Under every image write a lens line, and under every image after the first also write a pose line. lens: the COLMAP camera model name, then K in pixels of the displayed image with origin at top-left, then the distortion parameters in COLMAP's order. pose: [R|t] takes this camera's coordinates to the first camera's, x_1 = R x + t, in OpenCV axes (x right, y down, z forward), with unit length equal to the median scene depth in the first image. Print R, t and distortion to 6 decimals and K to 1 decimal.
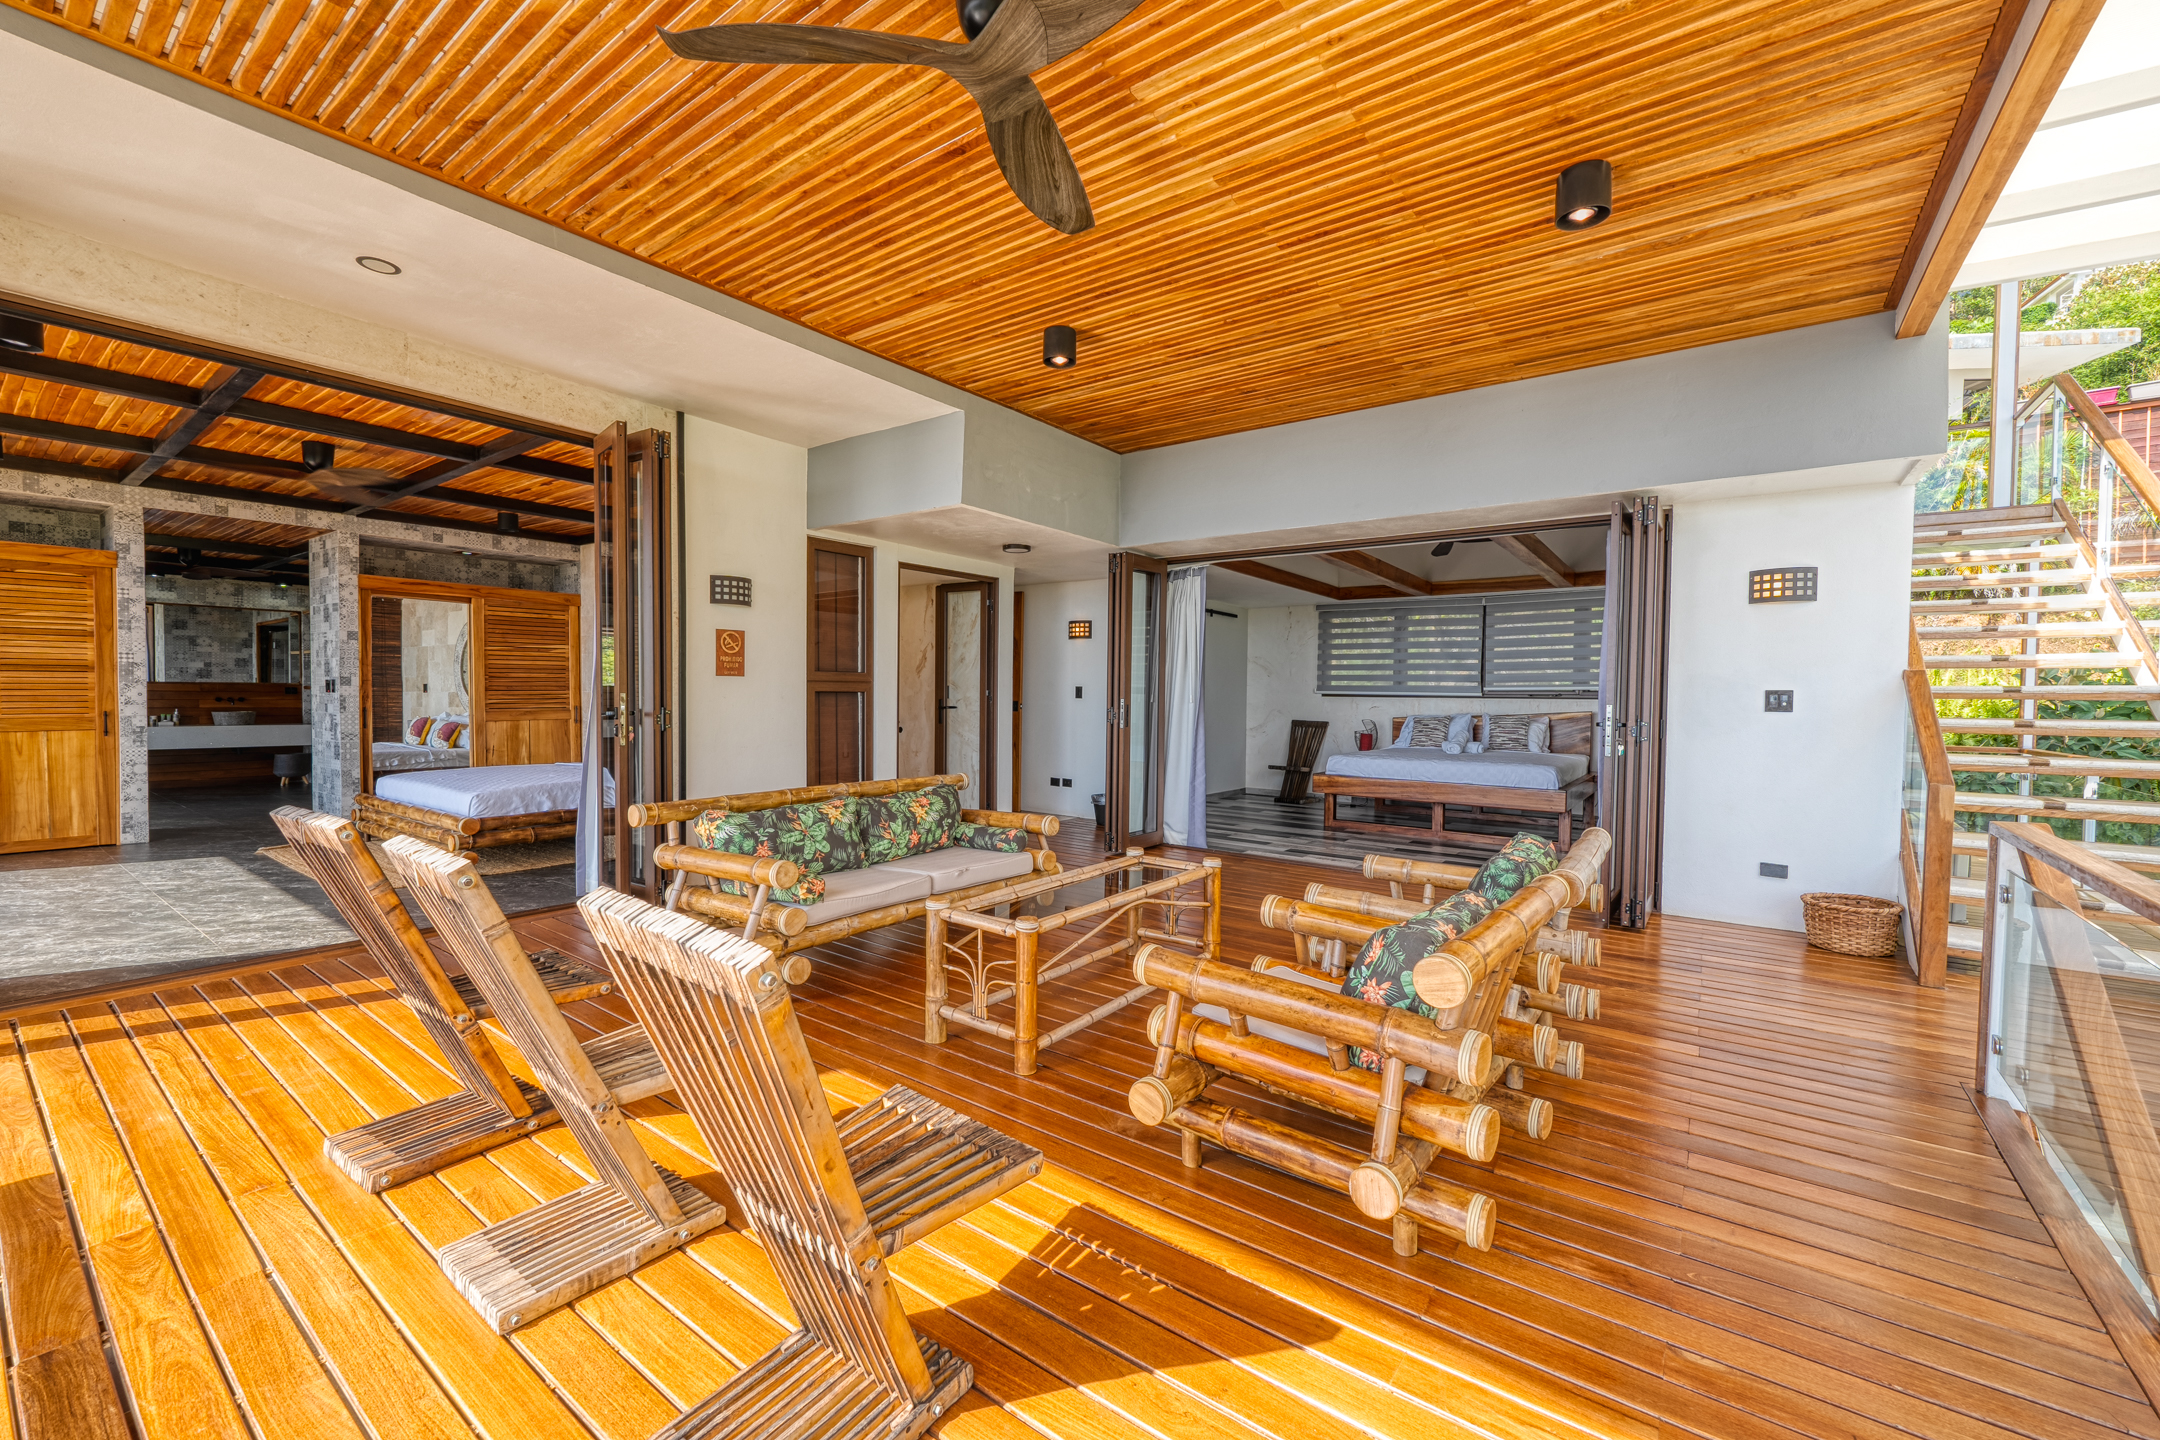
lens RADIAL K [[872.6, 0, 1070.7], [0, 872.6, 724.8], [0, 0, 1]] dist [-0.000766, -0.000060]
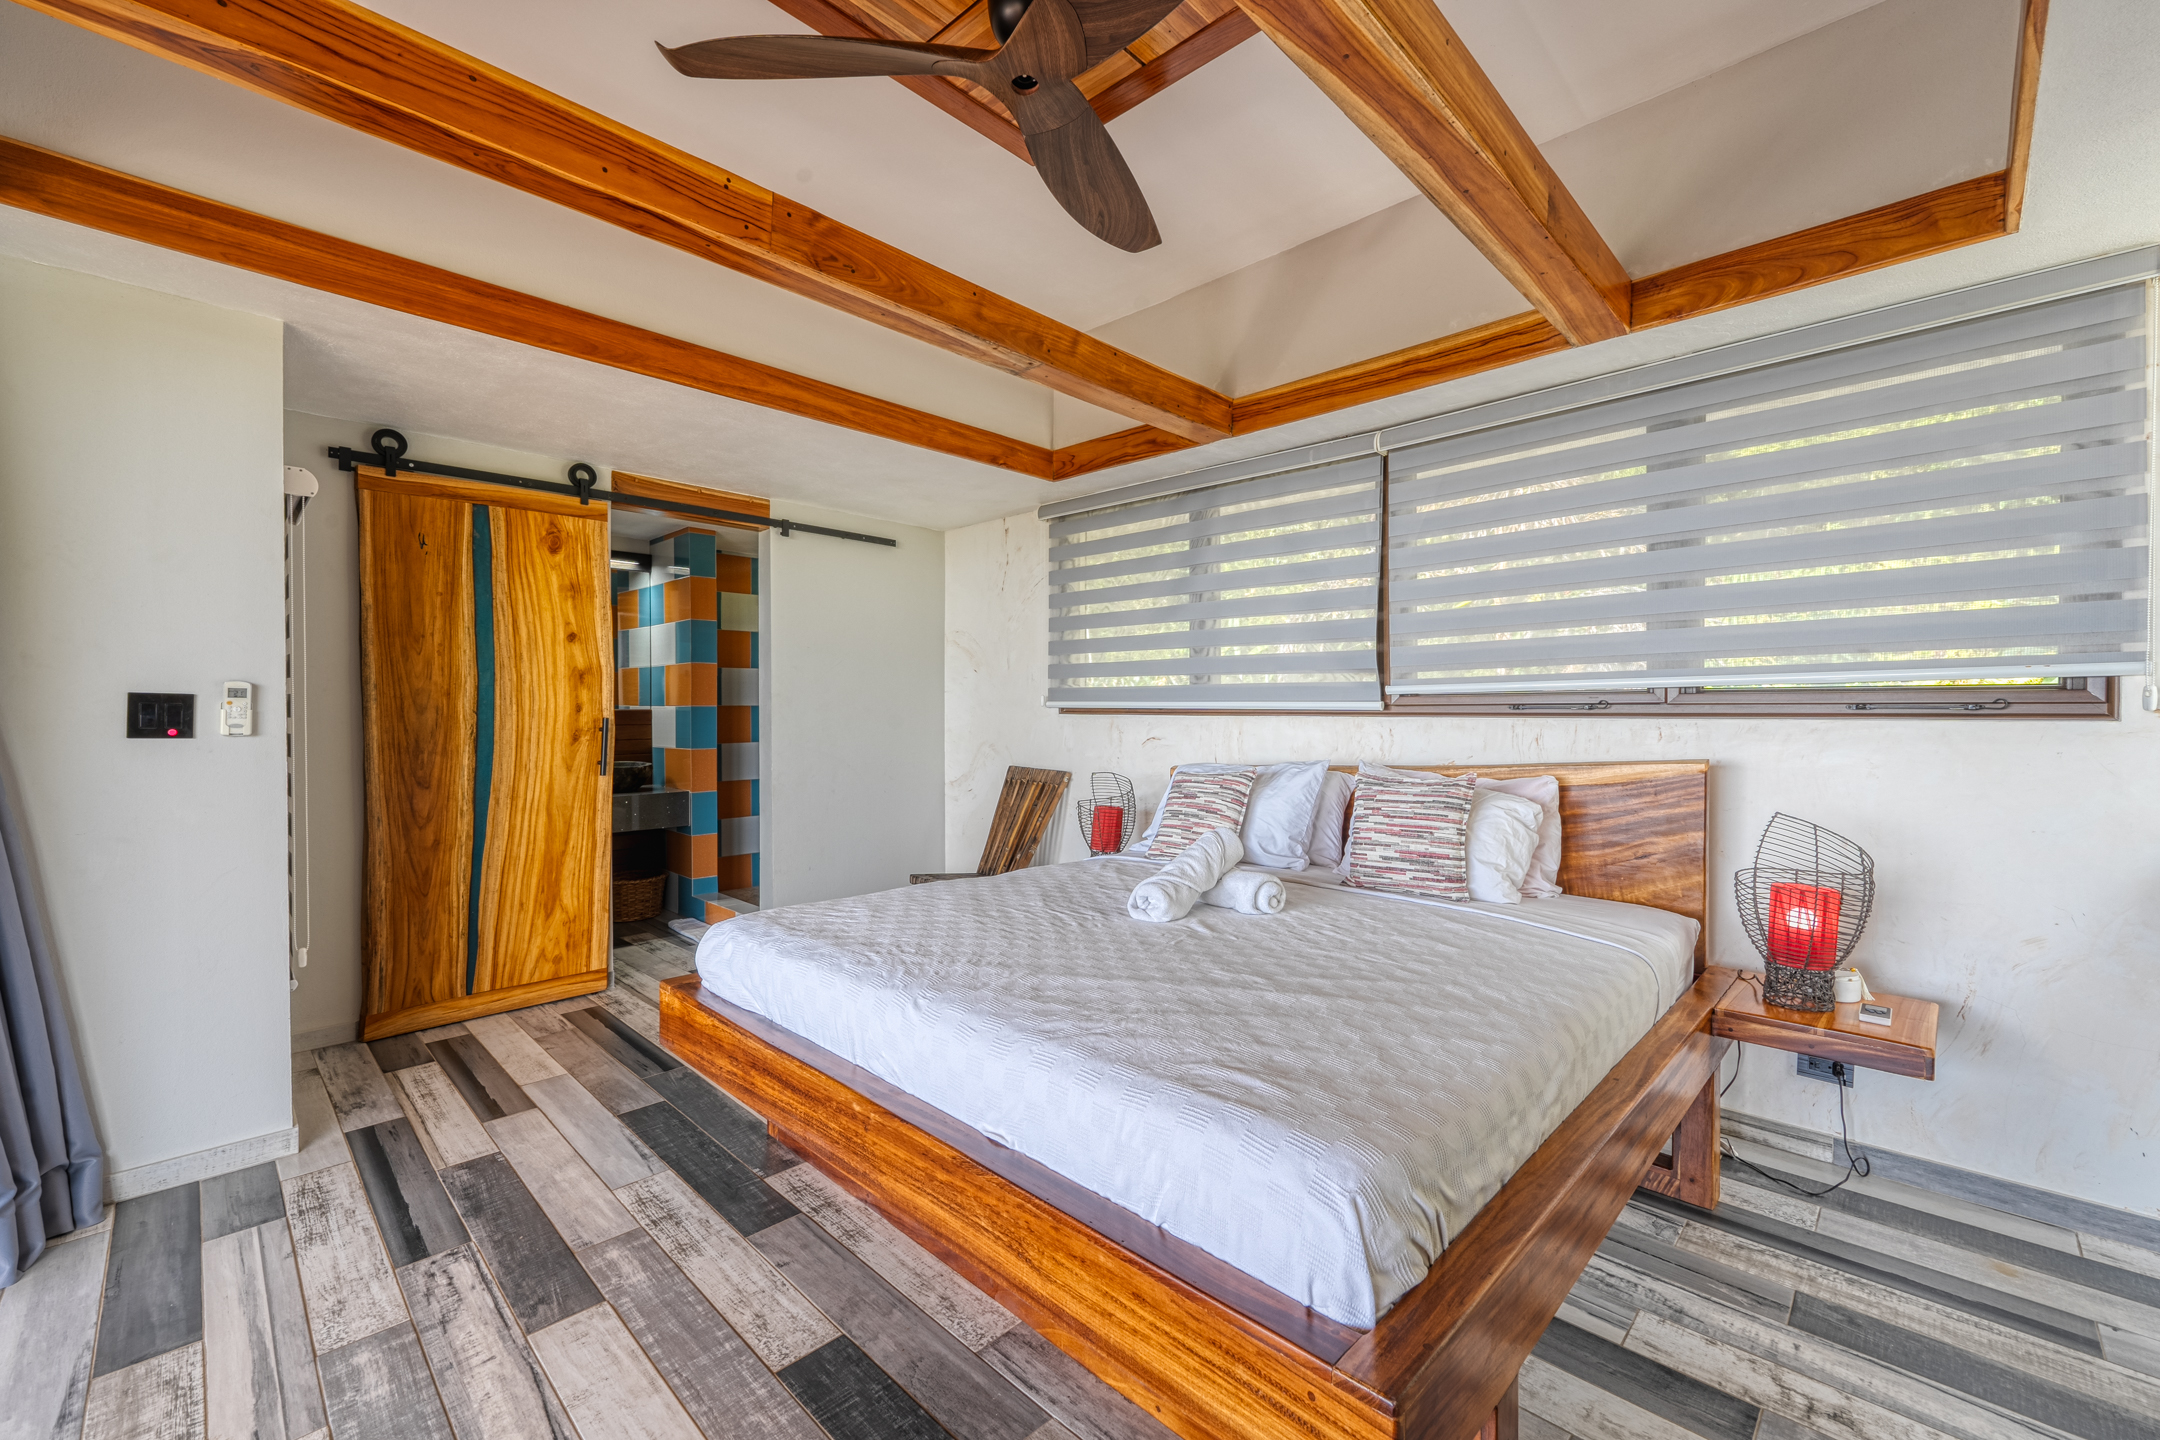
lens RADIAL K [[872.6, 0, 1087.8], [0, 872.6, 719.4], [0, 0, 1]] dist [-0.000766, -0.000060]
pose [[0.991822, -0.009118, -0.127303, 0.413272], [0.006027, 0.999678, -0.024647, -0.021970], [0.127487, 0.023678, 0.991558, 0.658214]]
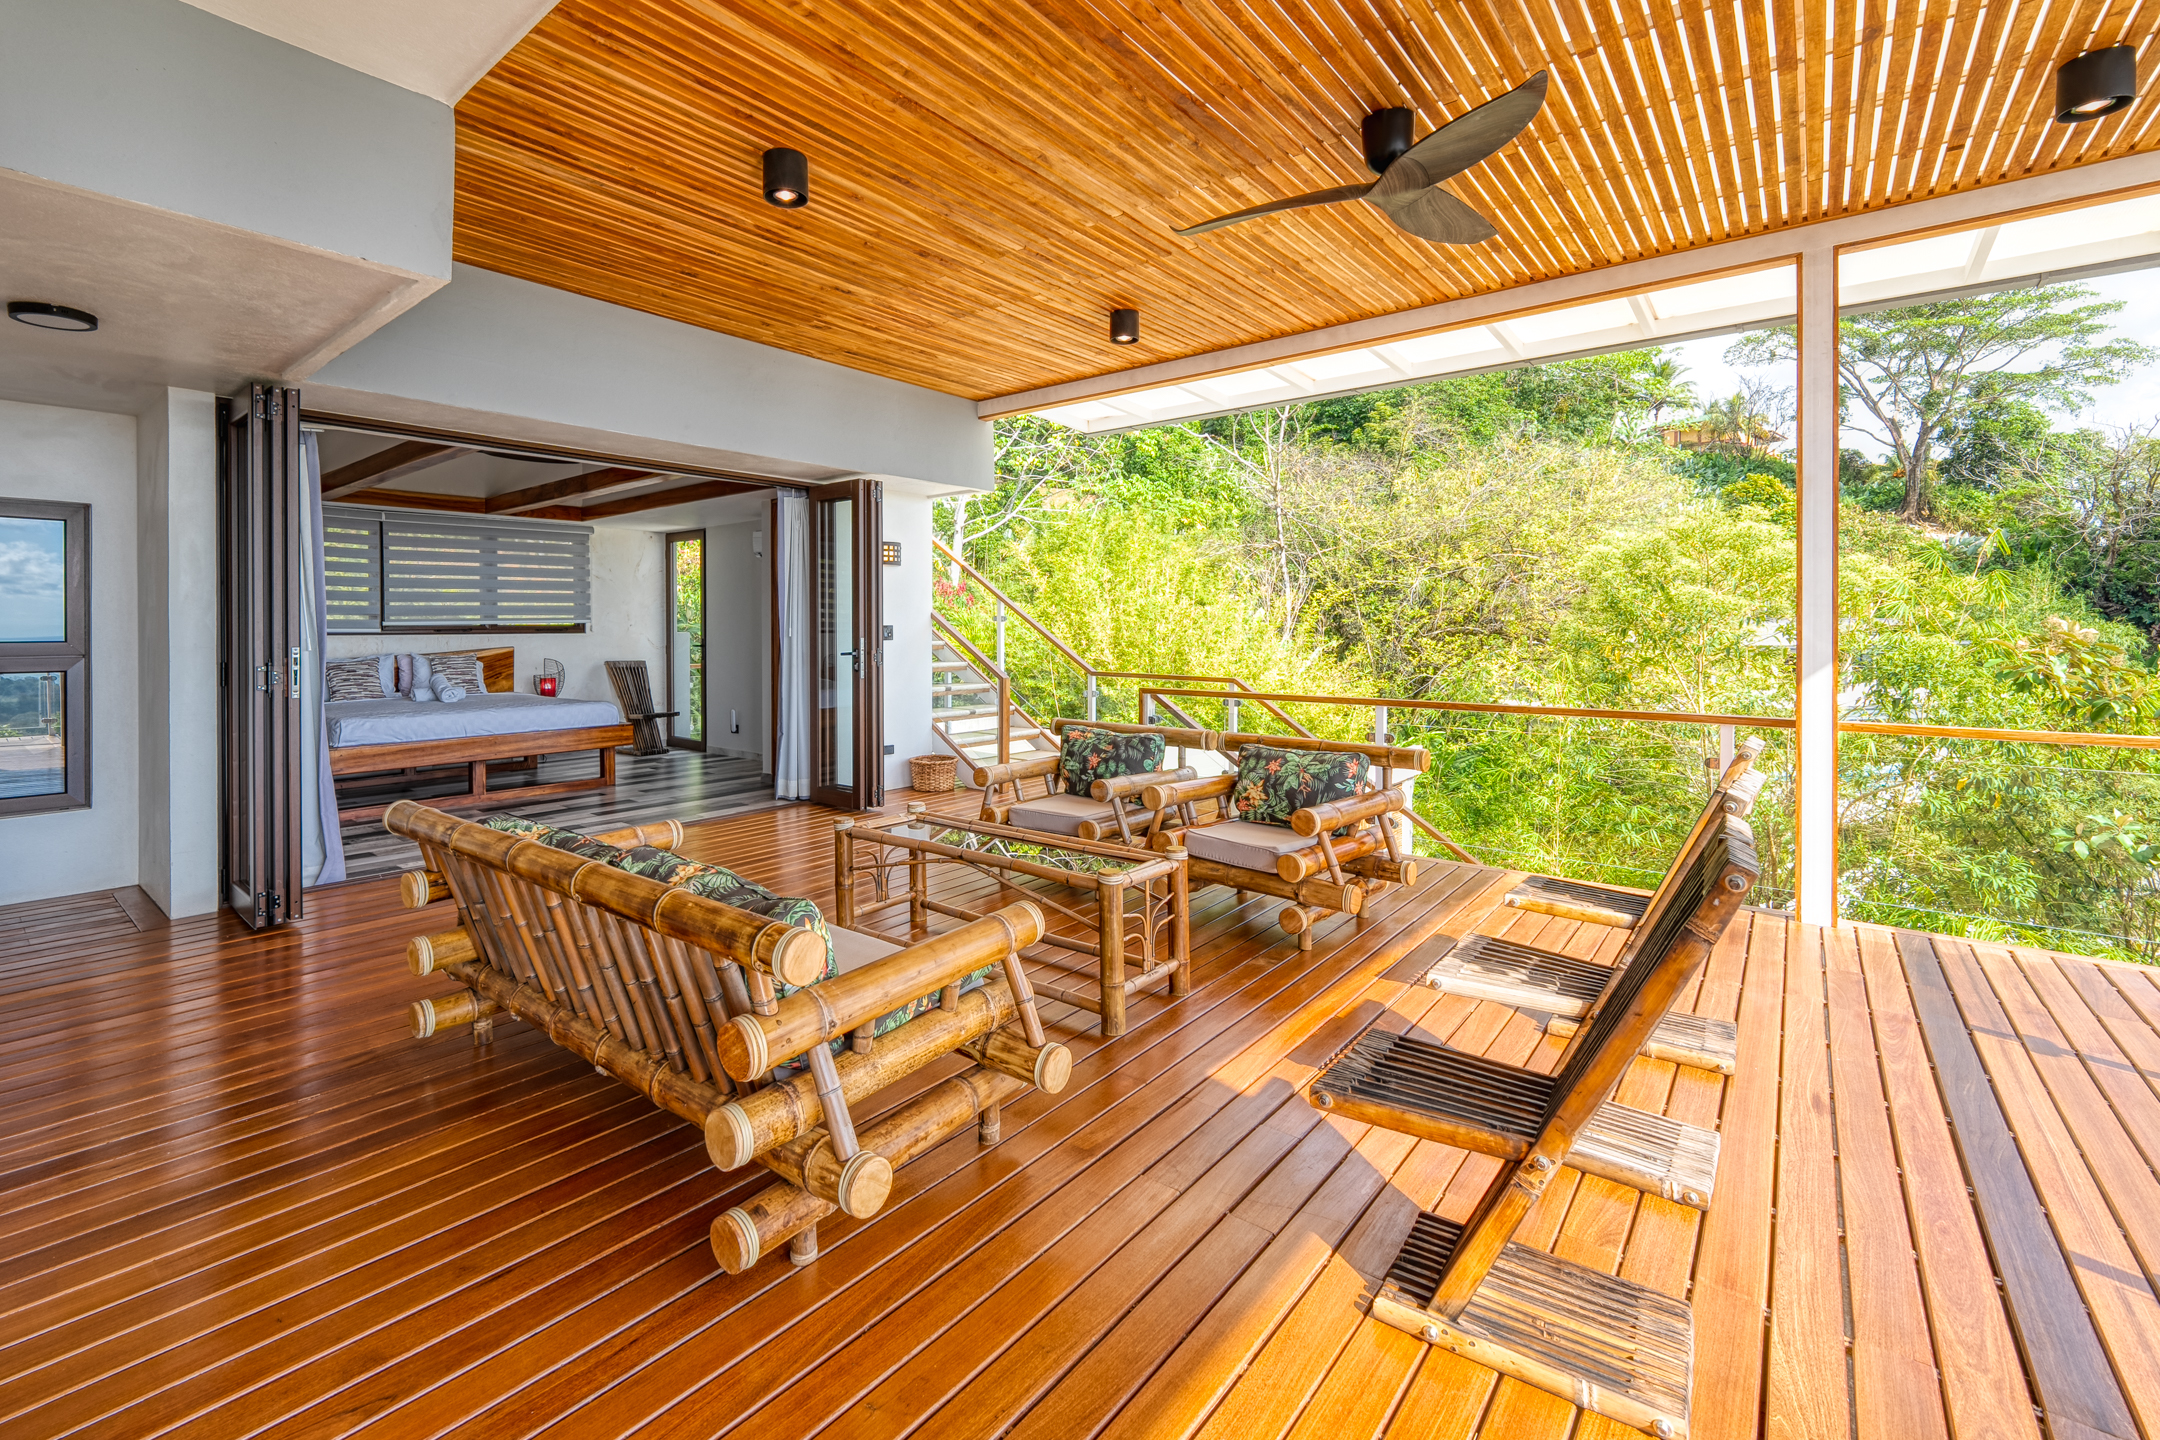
lens RADIAL K [[939.2, 0, 1035.2], [0, 939.2, 624.2], [0, 0, 1]] dist [-0.001189, -0.000170]
pose [[0.045211, -0.003797, 0.998970, -0.390204], [0.039876, 0.999203, 0.001993, -0.018078], [-0.998181, 0.039745, 0.045326, 0.362874]]
